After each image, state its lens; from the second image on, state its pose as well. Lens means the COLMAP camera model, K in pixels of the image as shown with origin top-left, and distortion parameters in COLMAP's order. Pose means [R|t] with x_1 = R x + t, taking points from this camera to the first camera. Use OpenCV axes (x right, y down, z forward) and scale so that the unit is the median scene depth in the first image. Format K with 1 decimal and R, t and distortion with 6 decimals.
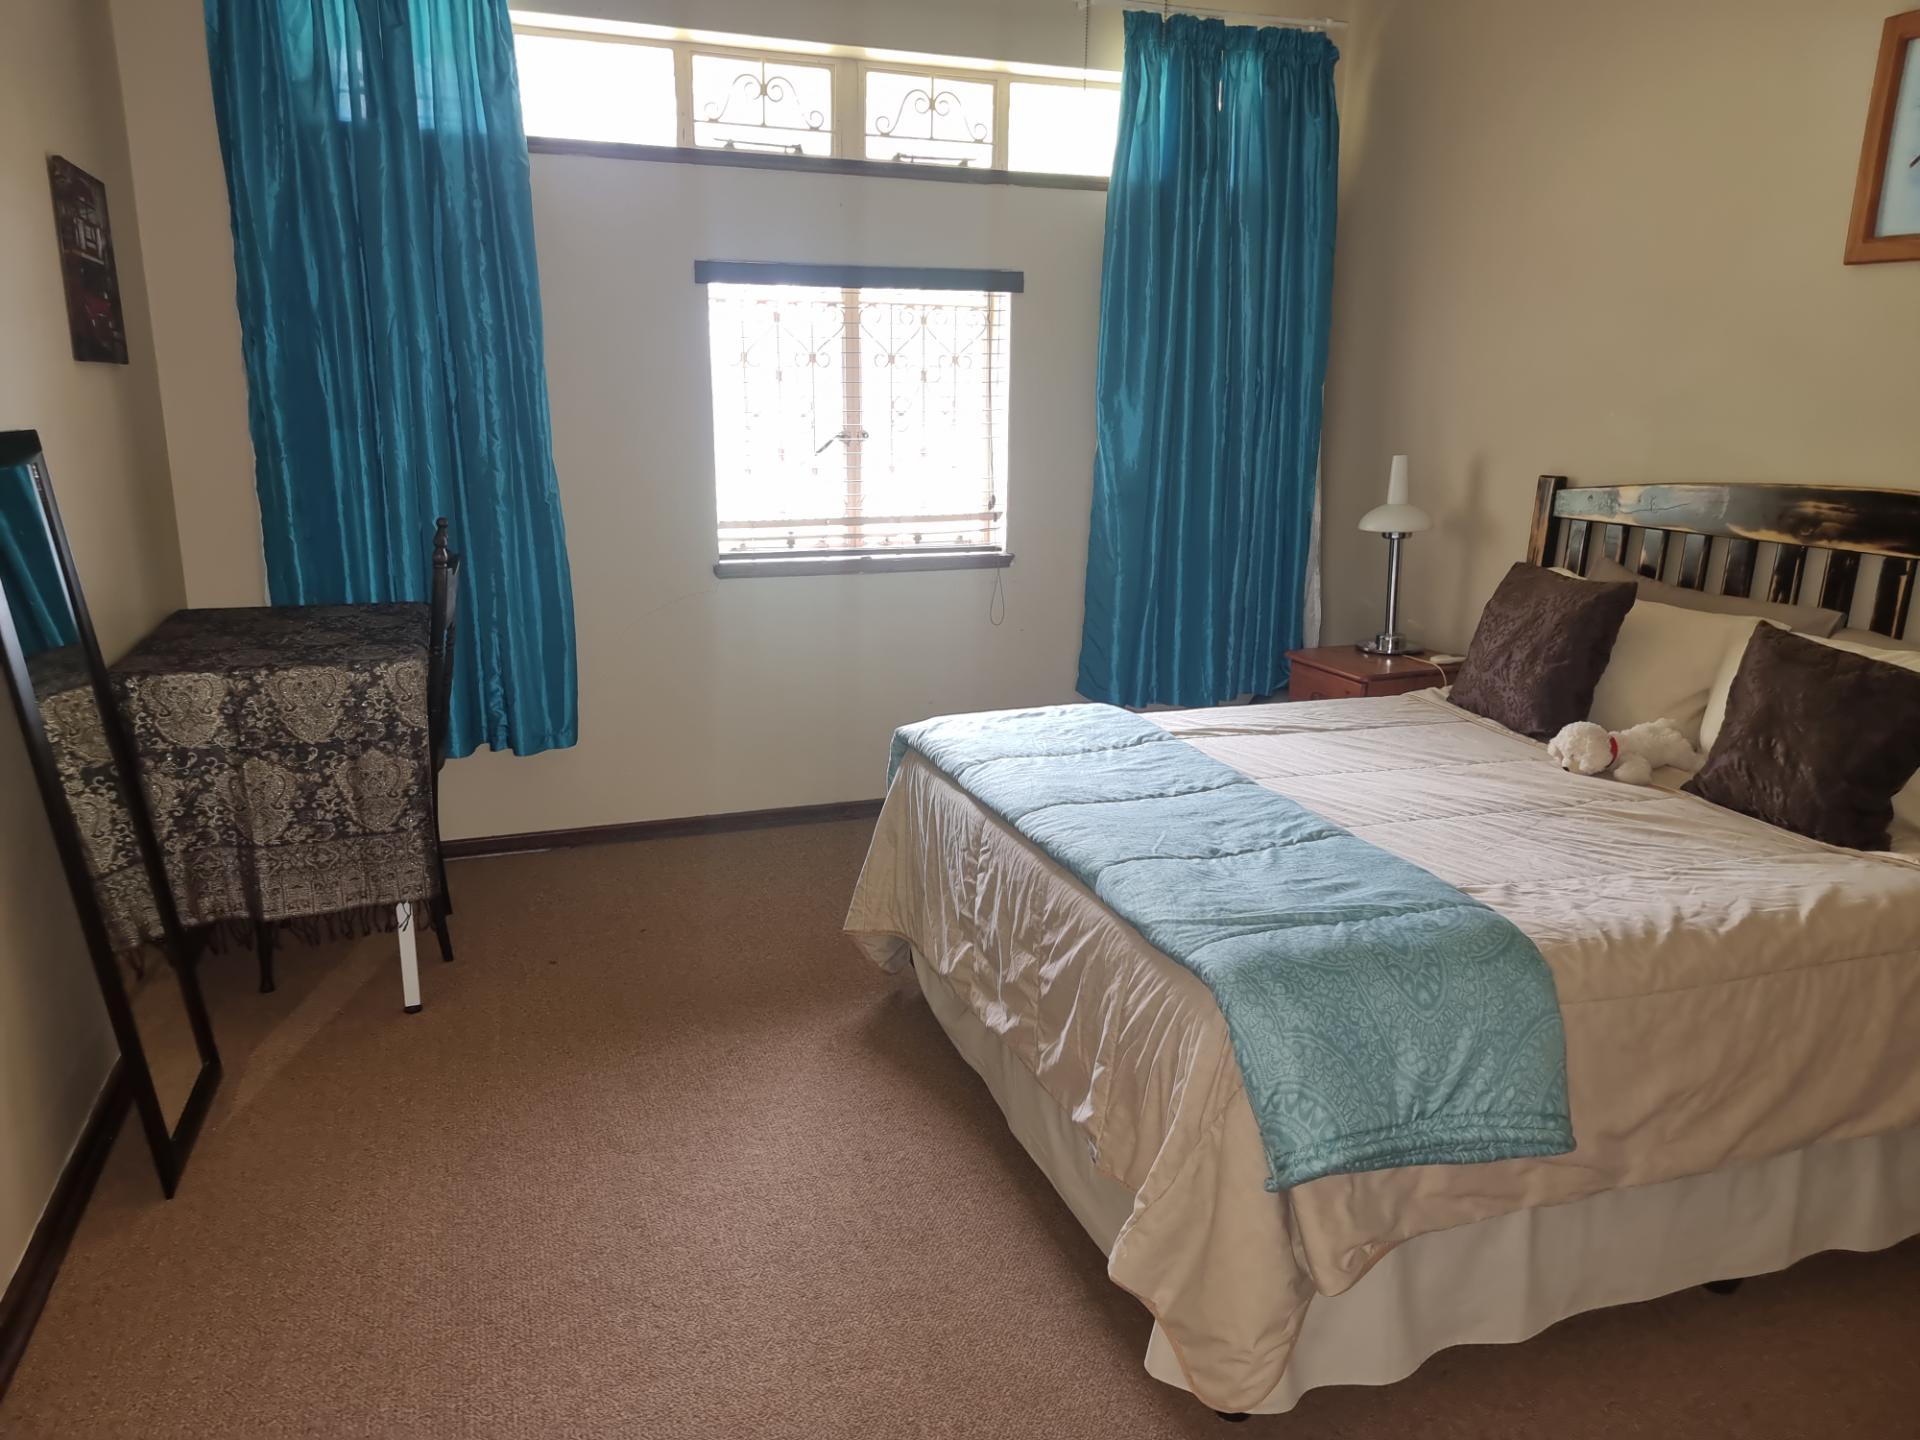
lens RADIAL K [[1346.9, 0, 948.7], [0, 1346.9, 717.2], [0, 0, 1]] dist [0.061593, -0.034627]
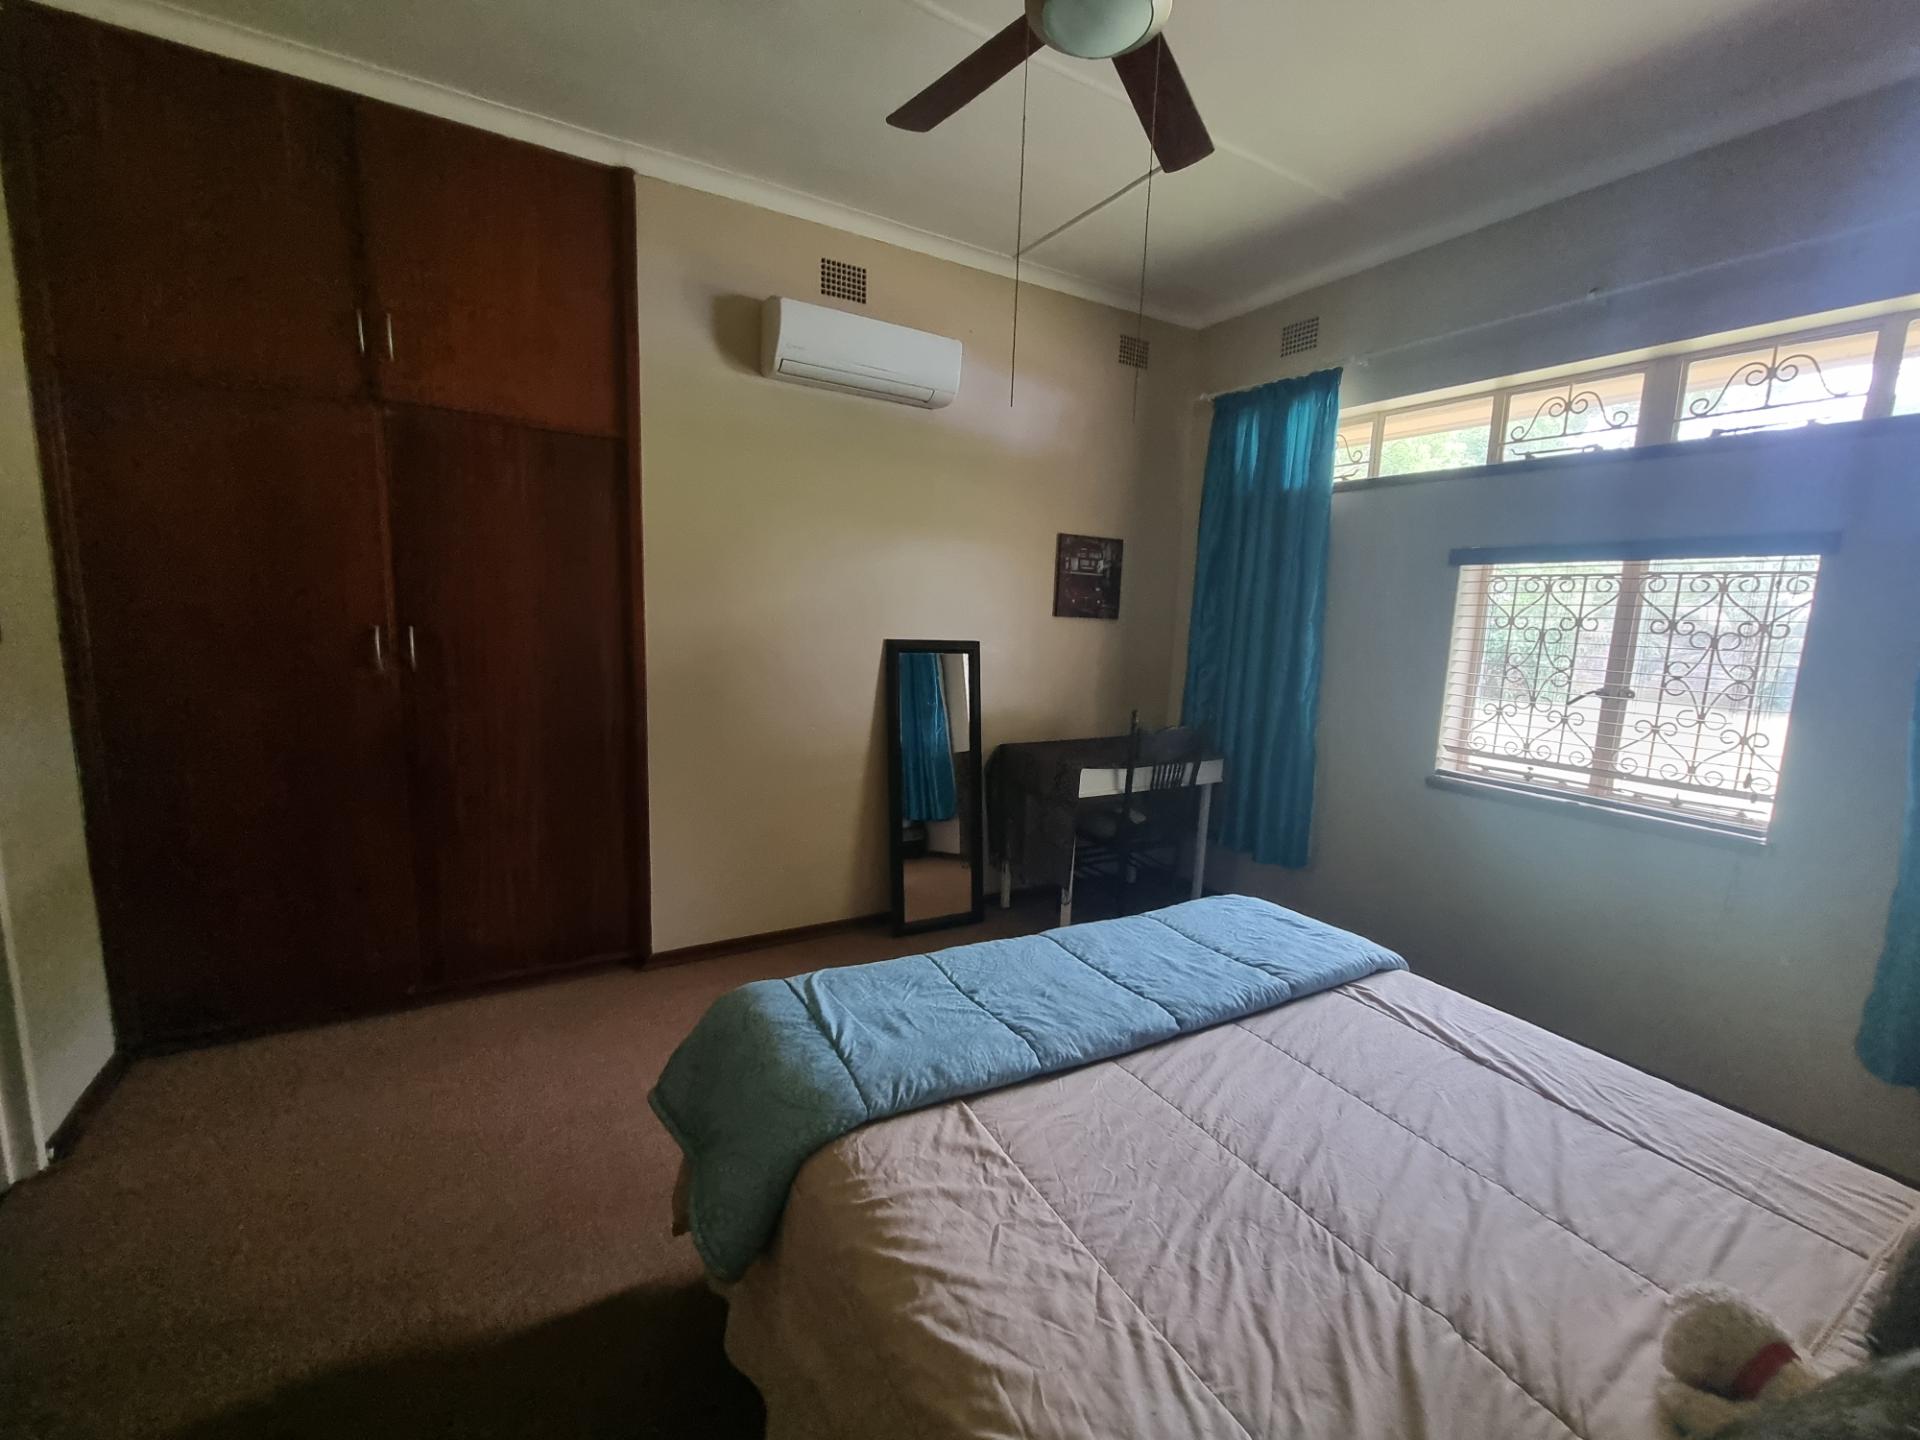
lens RADIAL K [[795.2, 0, 951.3], [0, 795.2, 711.6], [0, 0, 1]] dist [-0.003797, 0.001349]
pose [[0.181507, 0.125725, -0.975320, 0.480969], [-0.266503, 0.960968, 0.074279, -0.110553], [0.946589, 0.246444, 0.207928, 0.409941]]
